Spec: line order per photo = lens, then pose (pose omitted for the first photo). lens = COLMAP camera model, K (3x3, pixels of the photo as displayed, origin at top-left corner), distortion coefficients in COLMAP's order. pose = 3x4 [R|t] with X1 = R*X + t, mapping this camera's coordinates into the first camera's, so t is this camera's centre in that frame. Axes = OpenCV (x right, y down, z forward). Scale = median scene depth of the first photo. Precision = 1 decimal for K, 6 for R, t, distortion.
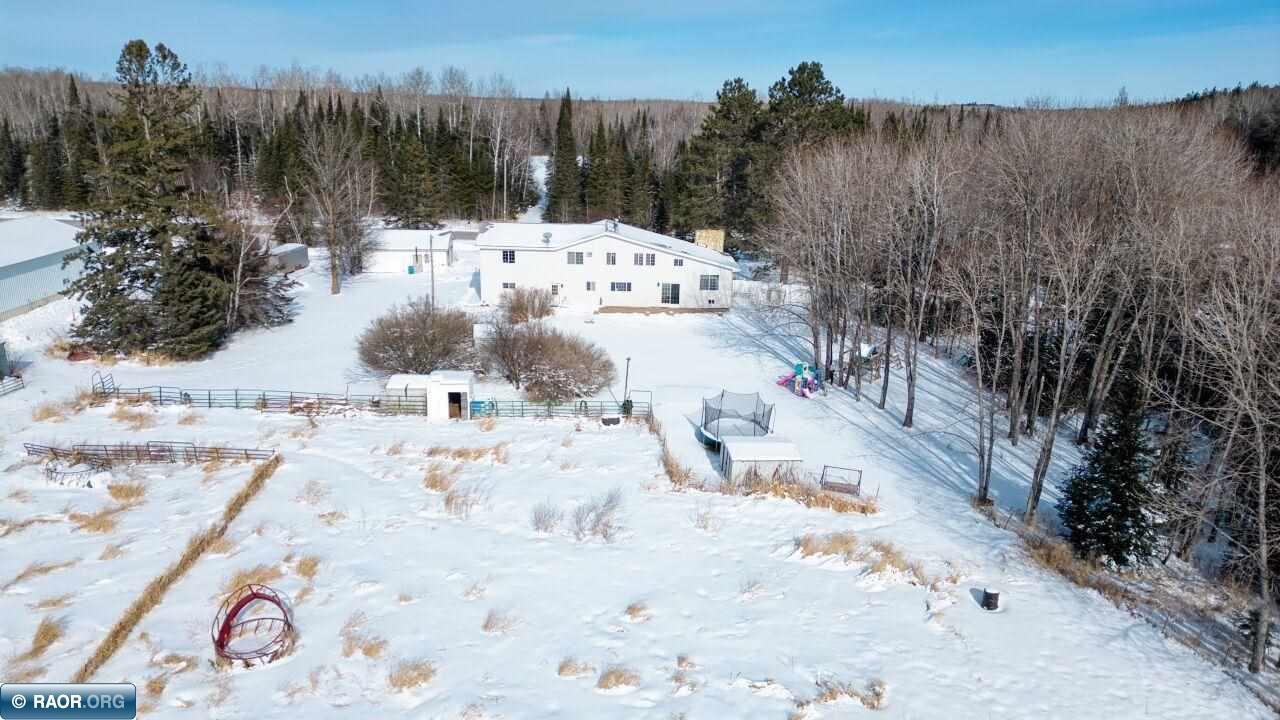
lens RADIAL K [[884.7, 0, 634.0], [0, 884.7, 358.0], [0, 0, 1]] dist [0.099166, -0.099781]
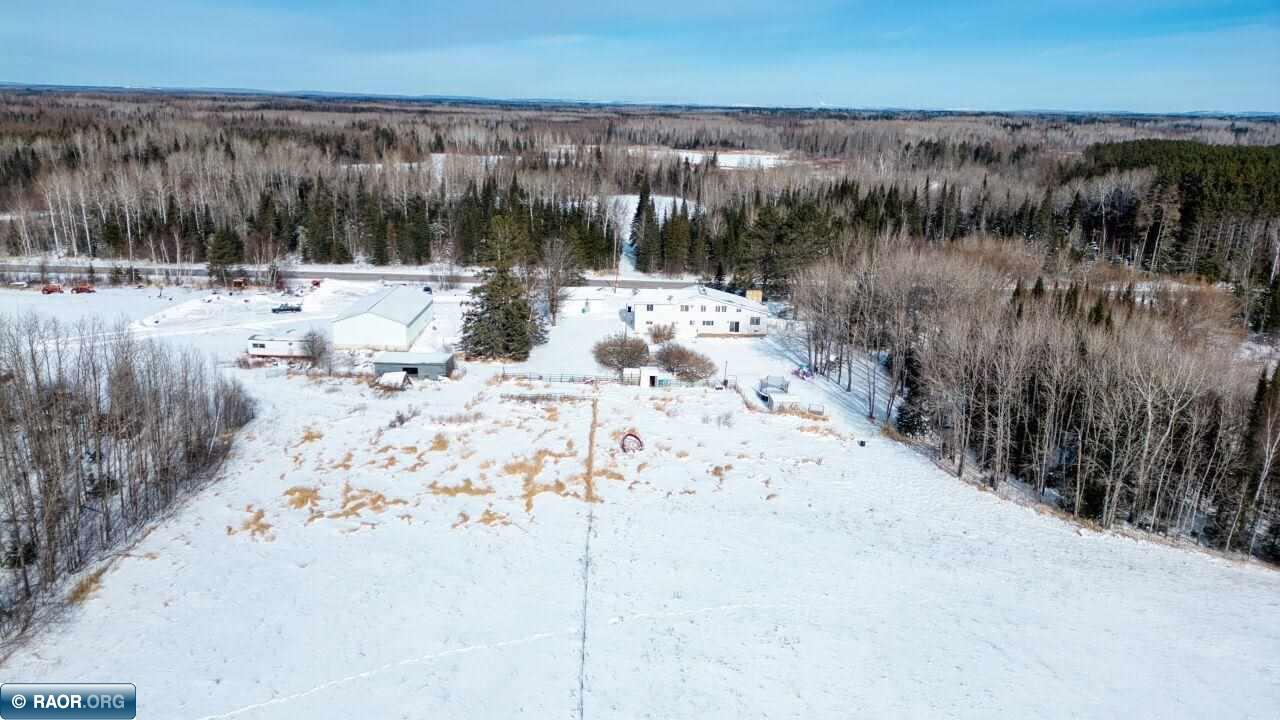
lens RADIAL K [[884.7, 0, 634.0], [0, 884.7, 358.0], [0, 0, 1]] dist [0.099166, -0.099781]
pose [[0.999869, 0.002963, -0.015935, -0.180789], [-0.002984, 0.999995, -0.001279, -0.004403], [0.015931, 0.001326, 0.999872, -1.127019]]
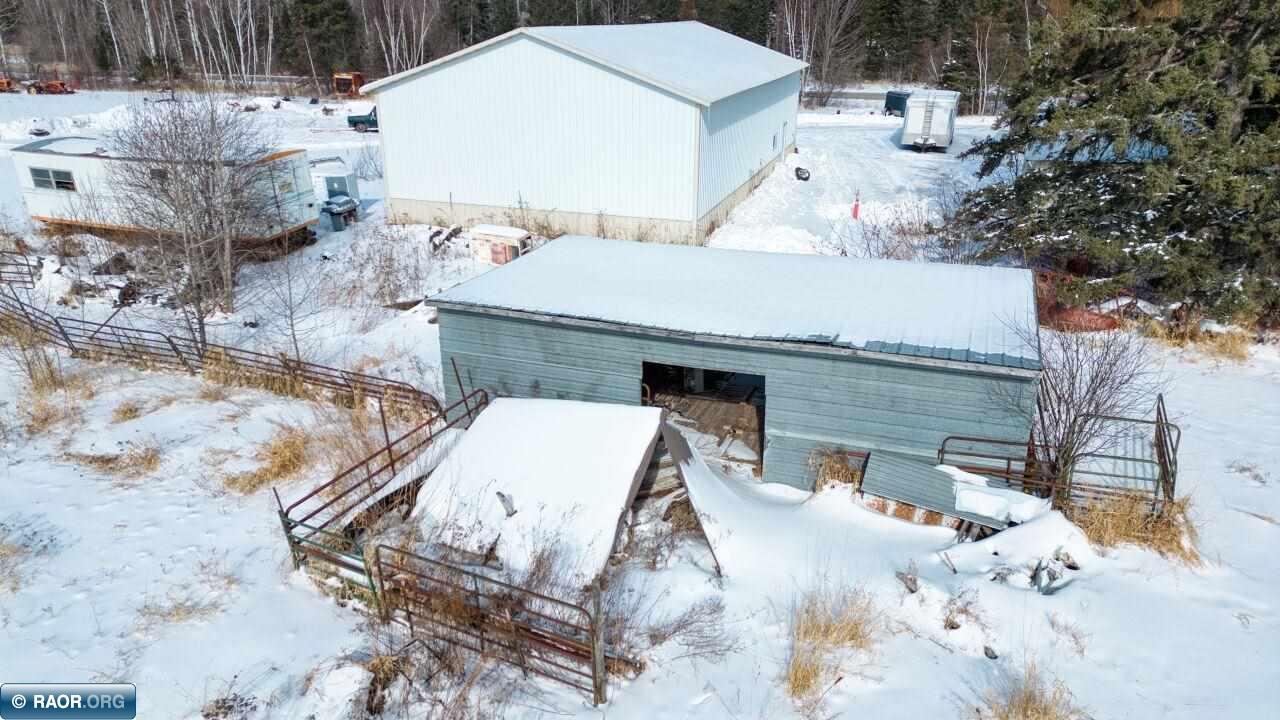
lens RADIAL K [[884.7, 0, 634.0], [0, 884.7, 358.0], [0, 0, 1]] dist [0.099166, -0.099781]
pose [[0.939974, 0.096843, -0.327216, -0.649432], [-0.068725, 0.992962, 0.096454, -0.007477], [0.334254, -0.068177, 0.940014, 0.612165]]
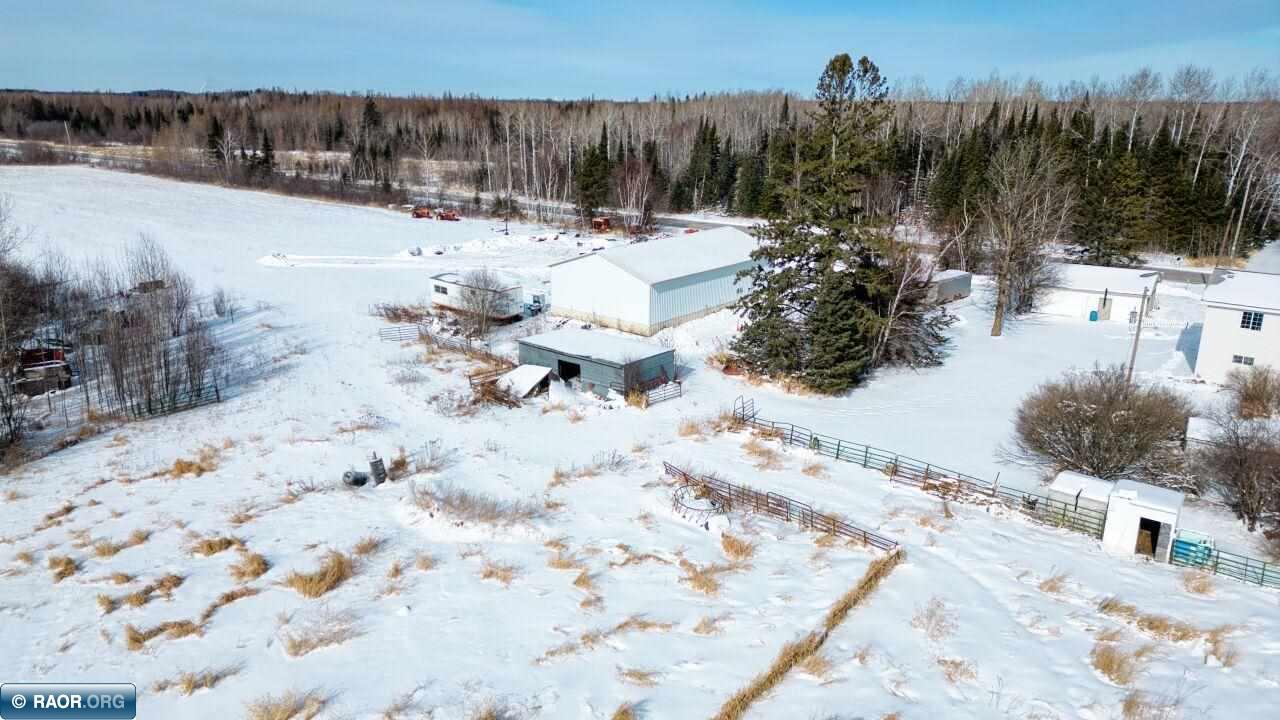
lens RADIAL K [[884.7, 0, 634.0], [0, 884.7, 358.0], [0, 0, 1]] dist [0.099166, -0.099781]
pose [[0.762763, 0.161102, -0.626290, -0.073063], [-0.168421, 0.984539, 0.048134, -0.044684], [0.624361, 0.068765, 0.778103, 0.149779]]
